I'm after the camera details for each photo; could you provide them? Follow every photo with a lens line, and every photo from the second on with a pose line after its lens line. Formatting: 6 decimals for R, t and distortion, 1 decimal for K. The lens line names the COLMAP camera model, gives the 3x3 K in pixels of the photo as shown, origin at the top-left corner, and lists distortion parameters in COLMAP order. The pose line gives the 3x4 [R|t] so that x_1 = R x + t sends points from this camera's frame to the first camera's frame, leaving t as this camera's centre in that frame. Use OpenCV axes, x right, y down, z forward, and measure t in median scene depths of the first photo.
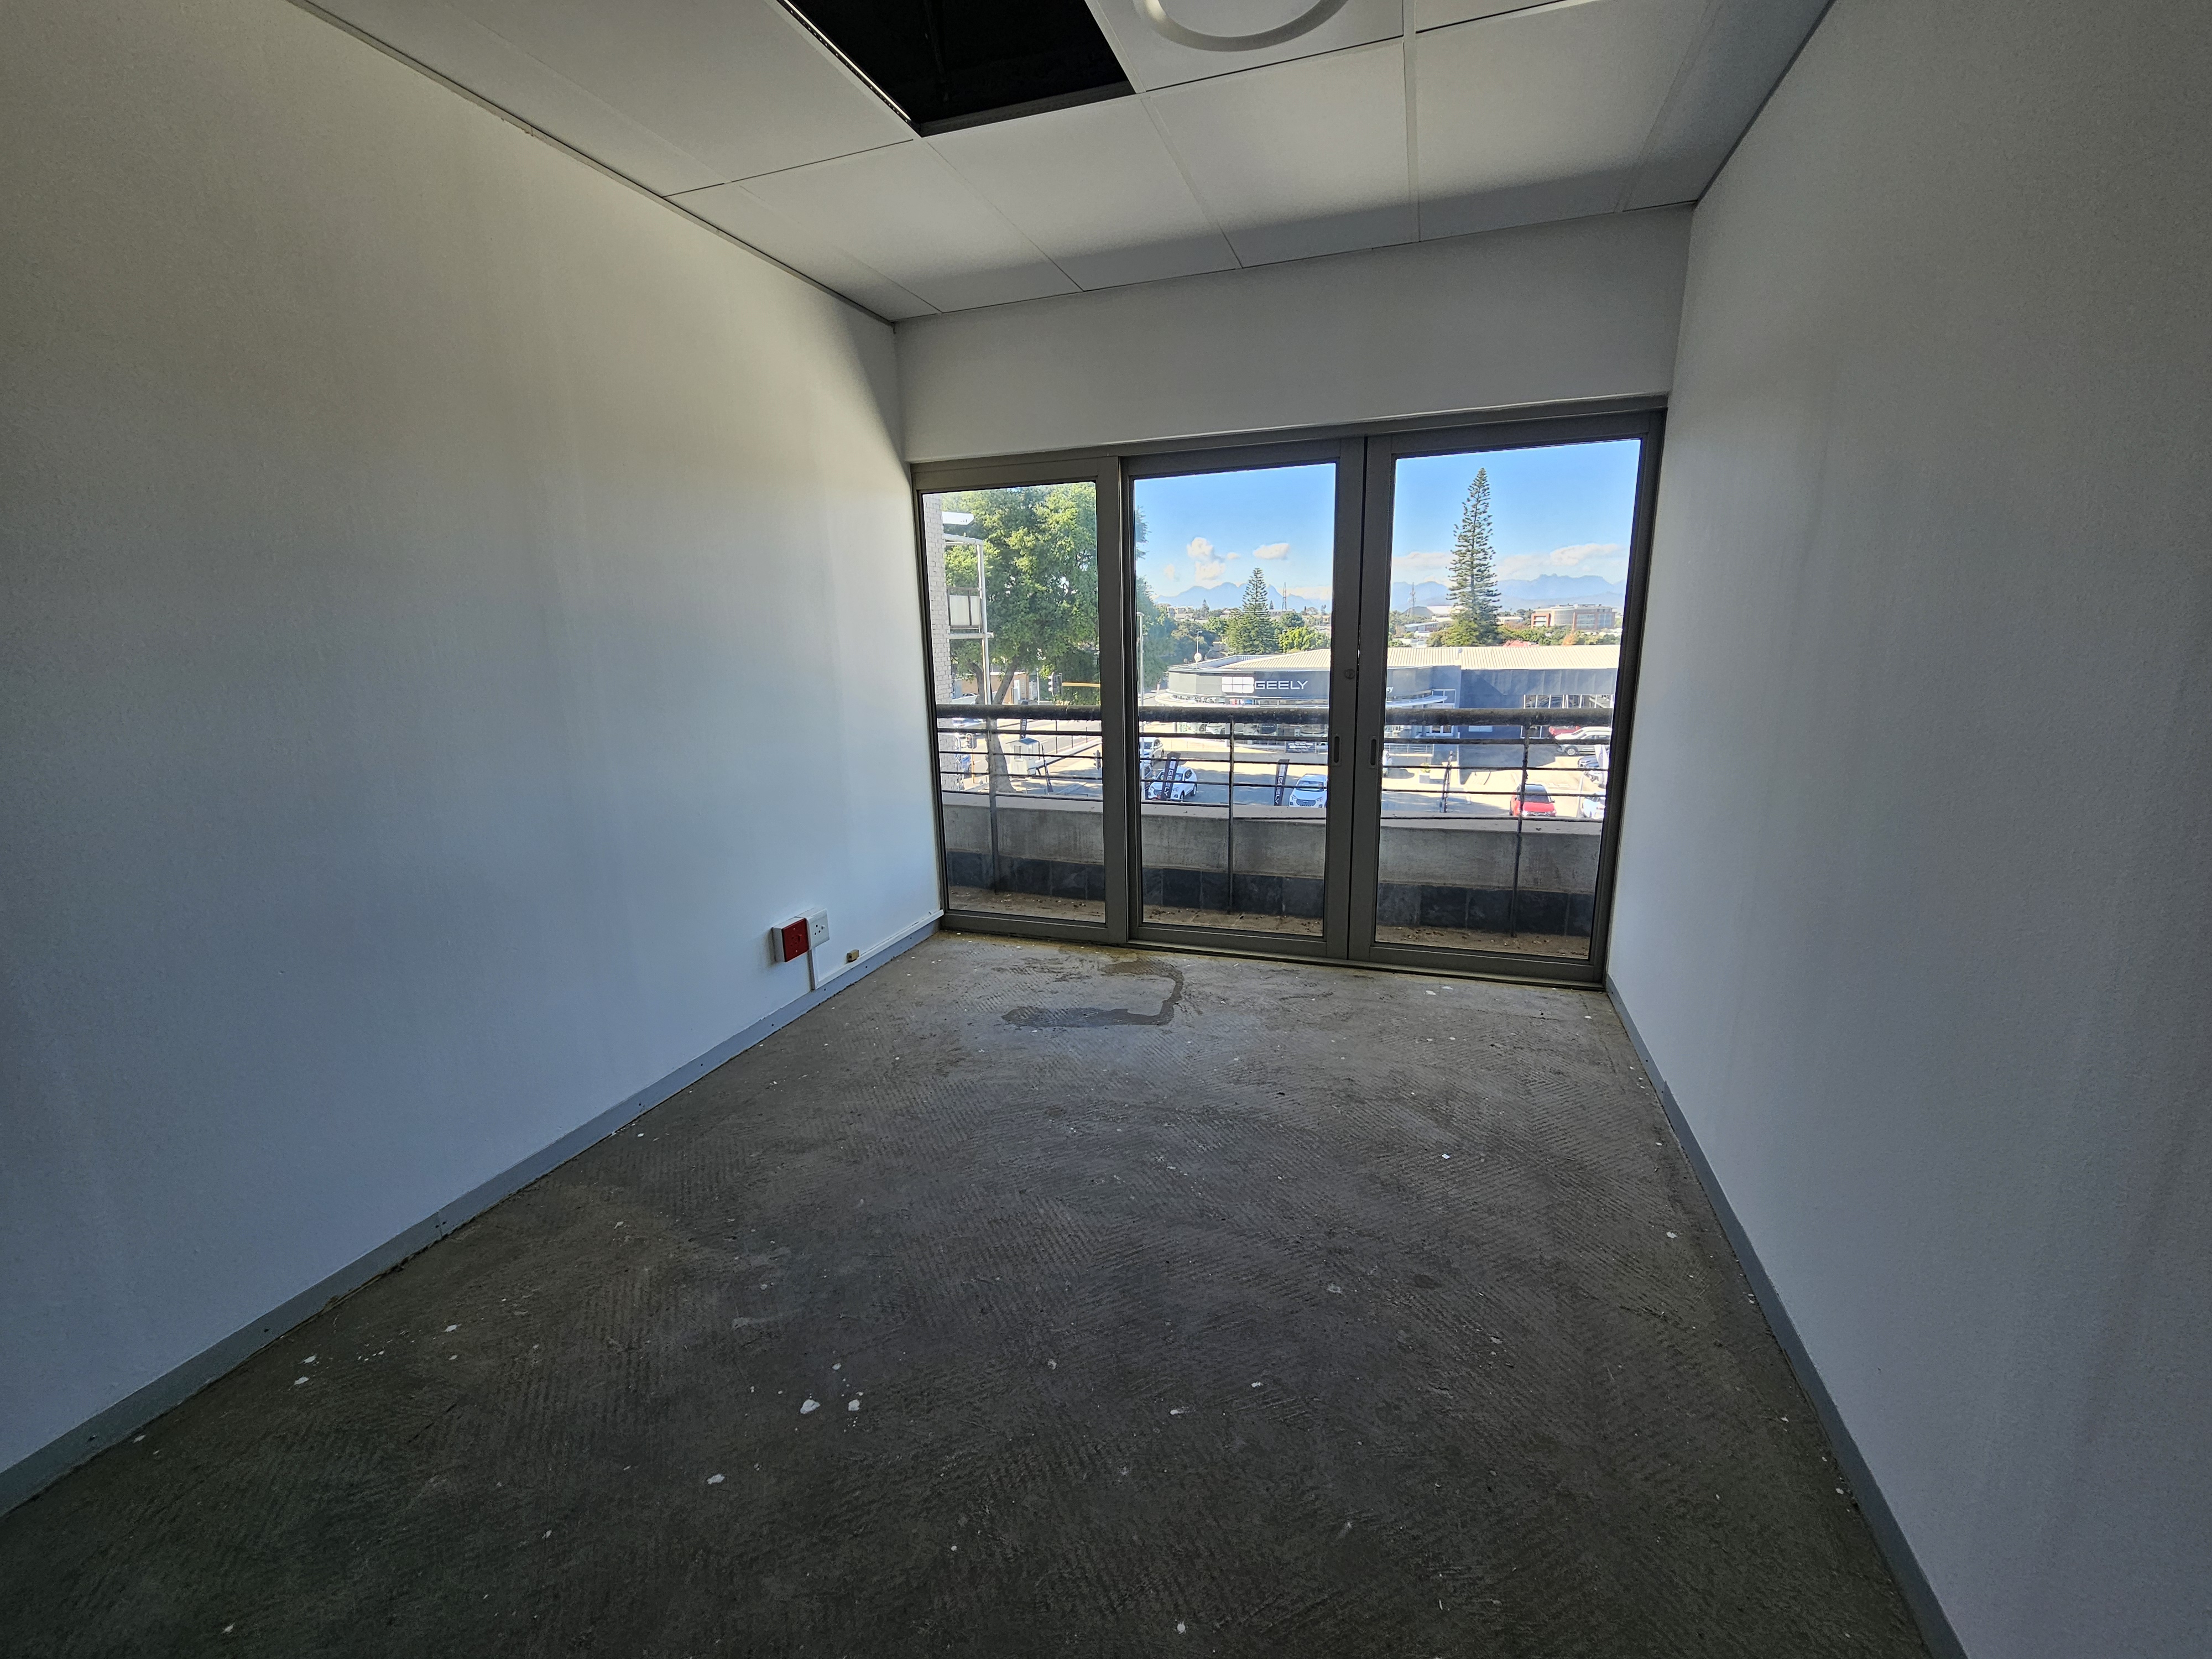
lens RADIAL K [[914.2, 0, 1101.9], [0, 914.2, 834.9], [0, 0, 1]] dist [-0.003154, 0.000502]
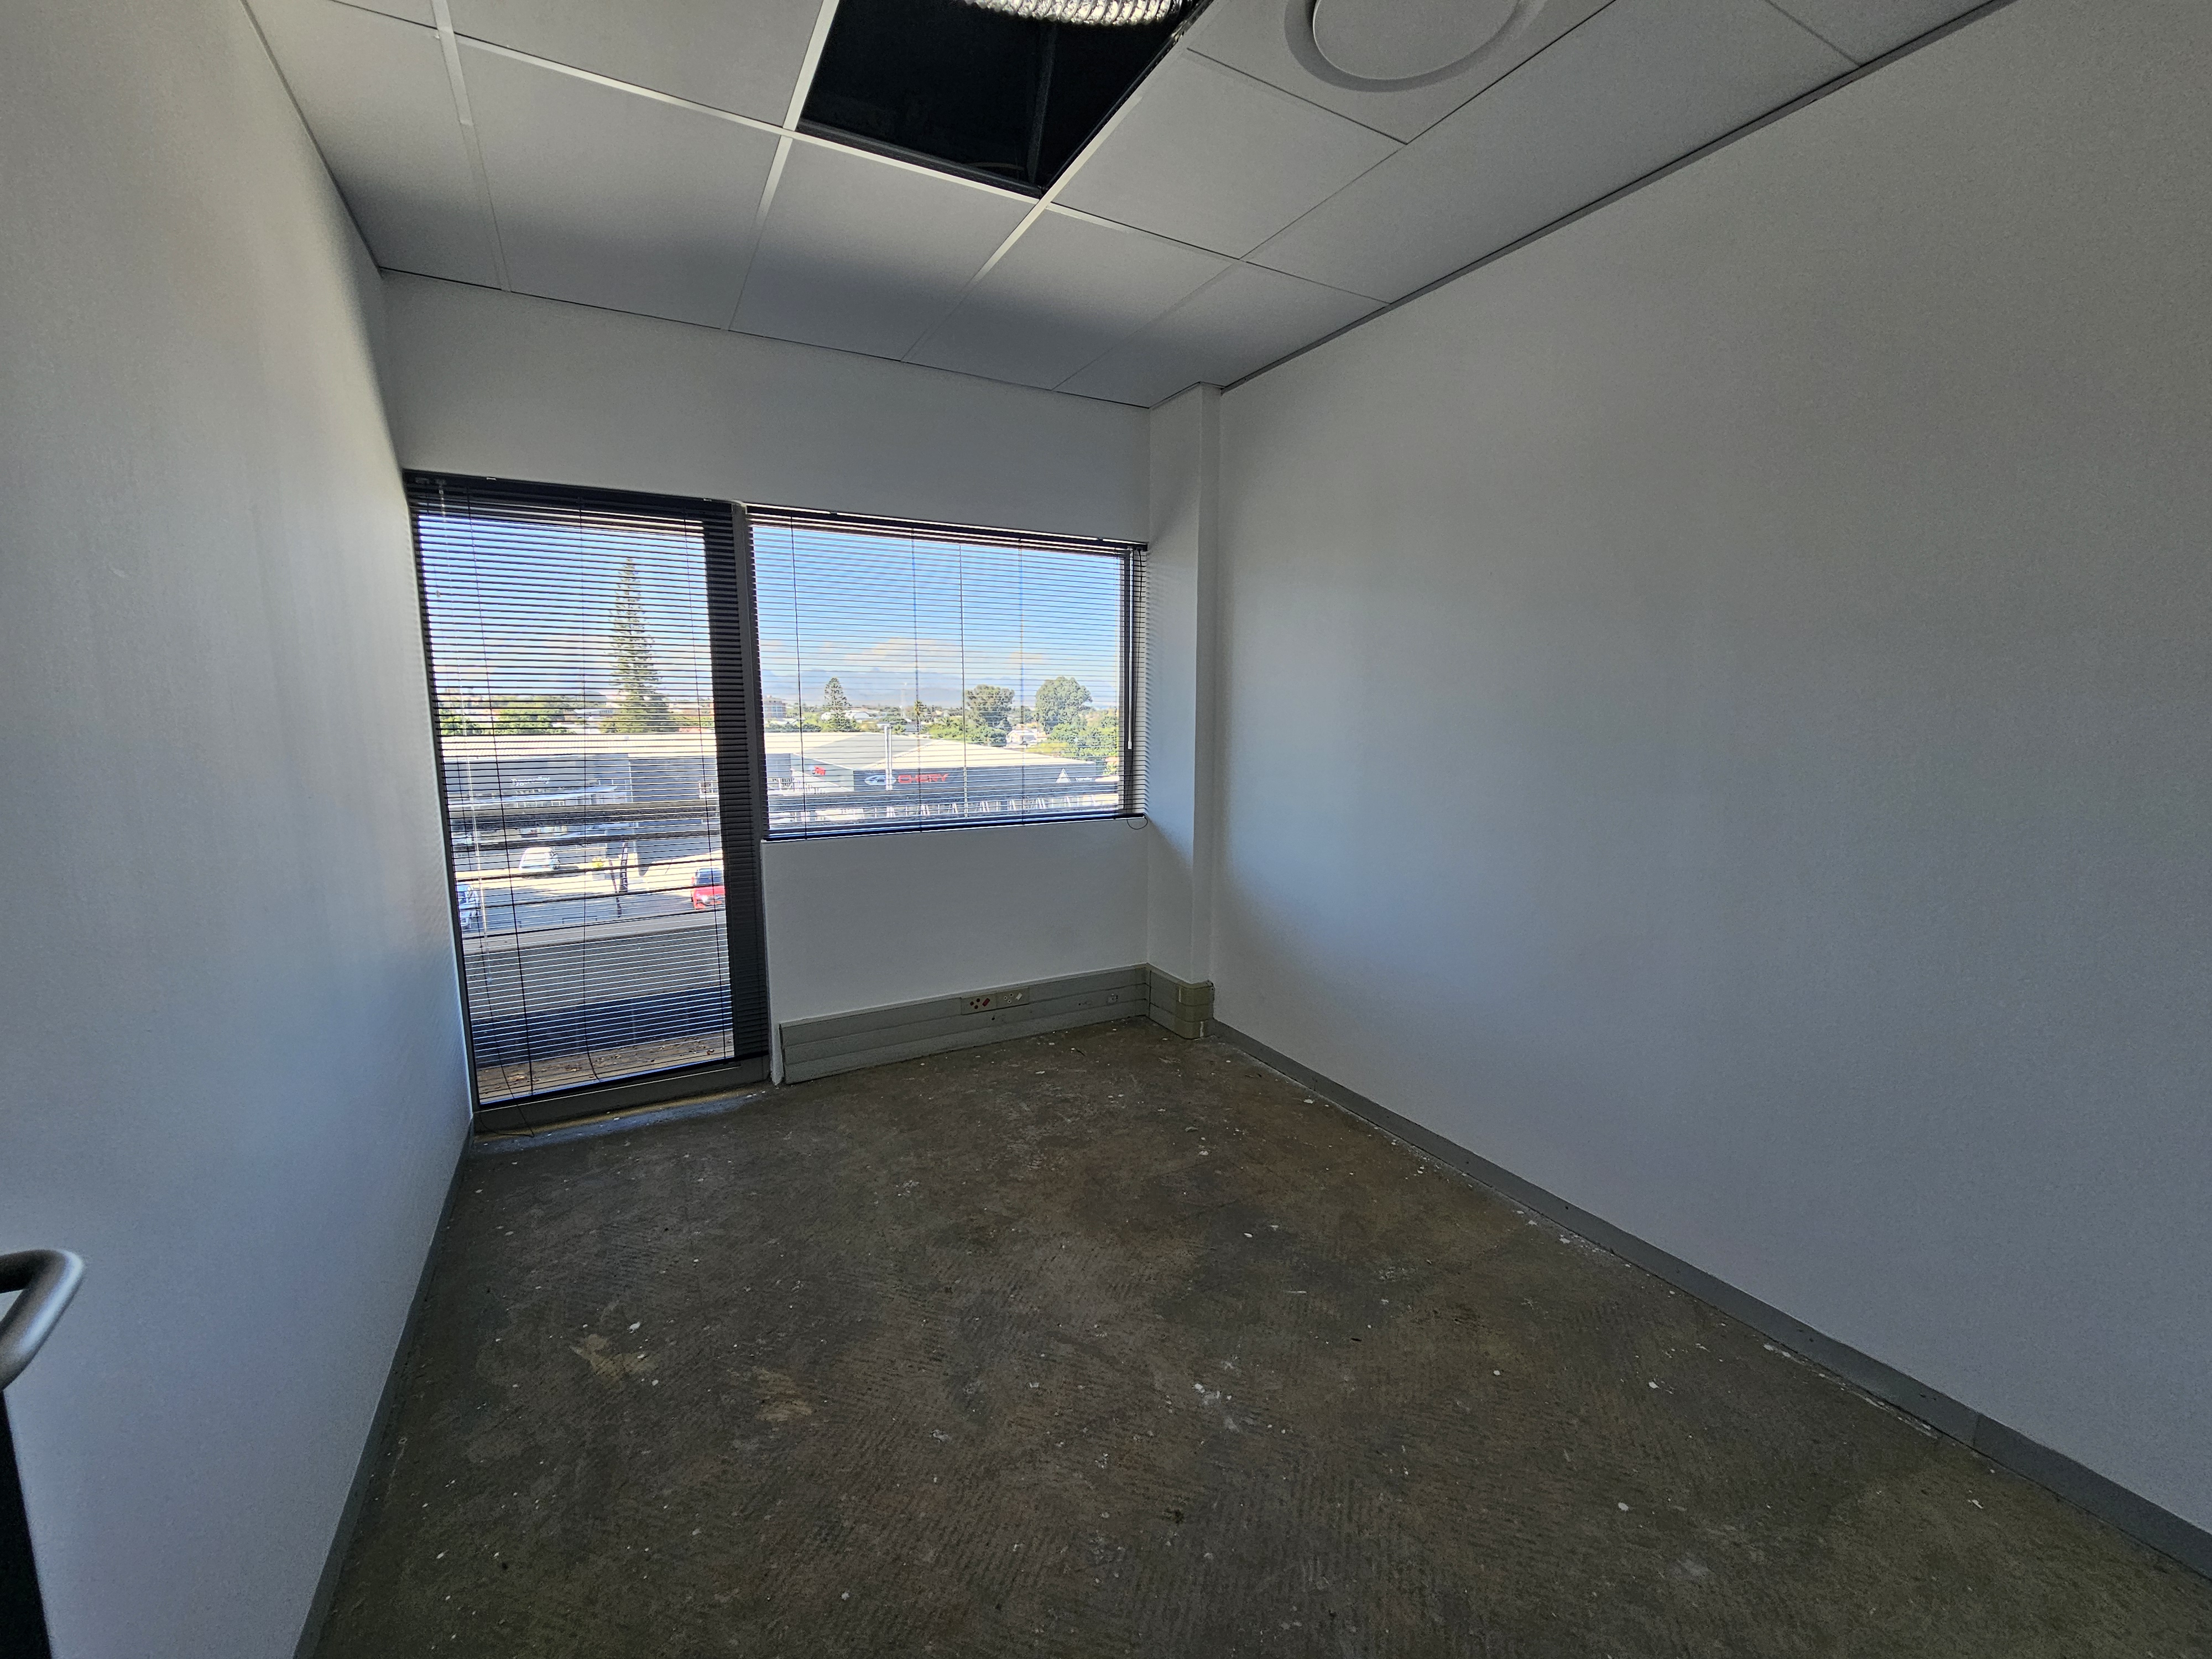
lens RADIAL K [[914.2, 0, 1106.6], [0, 914.2, 828.5], [0, 0, 1]] dist [-0.003154, 0.000502]
pose [[0.659387, -0.075112, 0.748042, -0.399385], [0.149282, 0.988265, -0.032357, -0.037216], [-0.736833, 0.133005, 0.662862, 0.191994]]
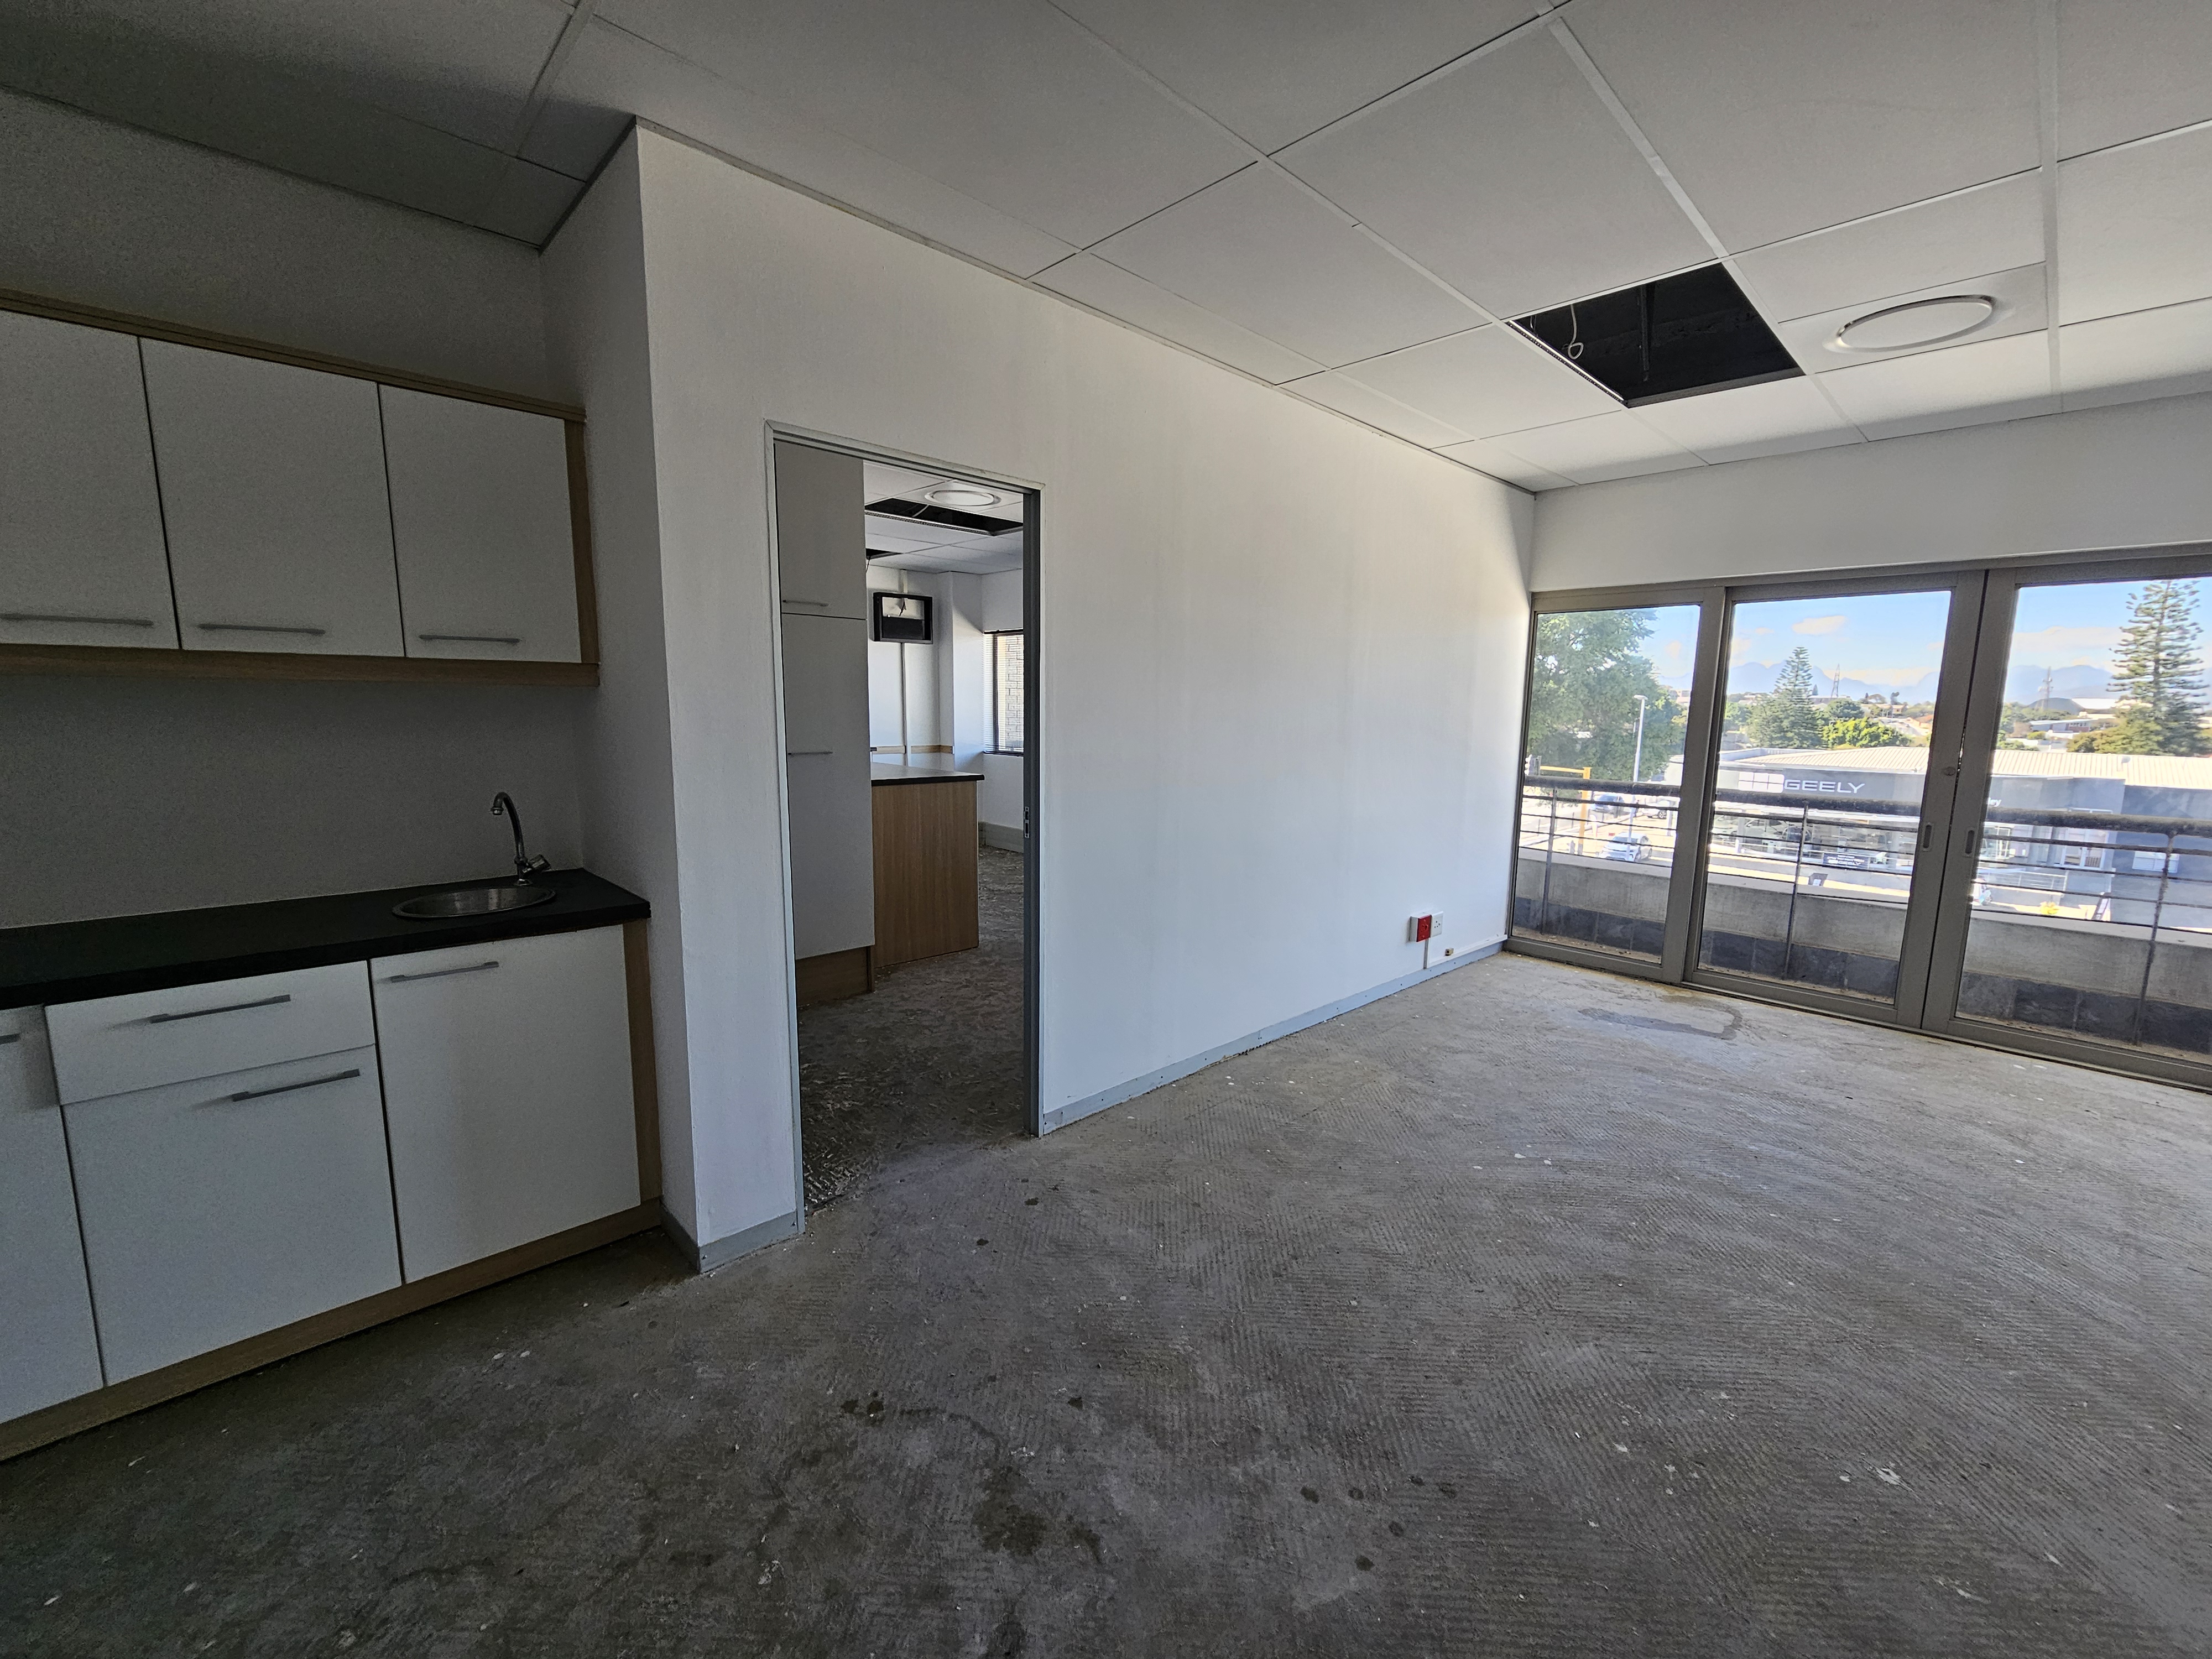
lens RADIAL K [[914.2, 0, 1101.4], [0, 914.2, 834.3], [0, 0, 1]] dist [-0.003154, 0.000502]
pose [[0.887128, 0.101358, -0.450257, -0.131744], [-0.135709, 0.989745, -0.044579, 0.086145], [0.441121, 0.100651, 0.891786, -0.425547]]
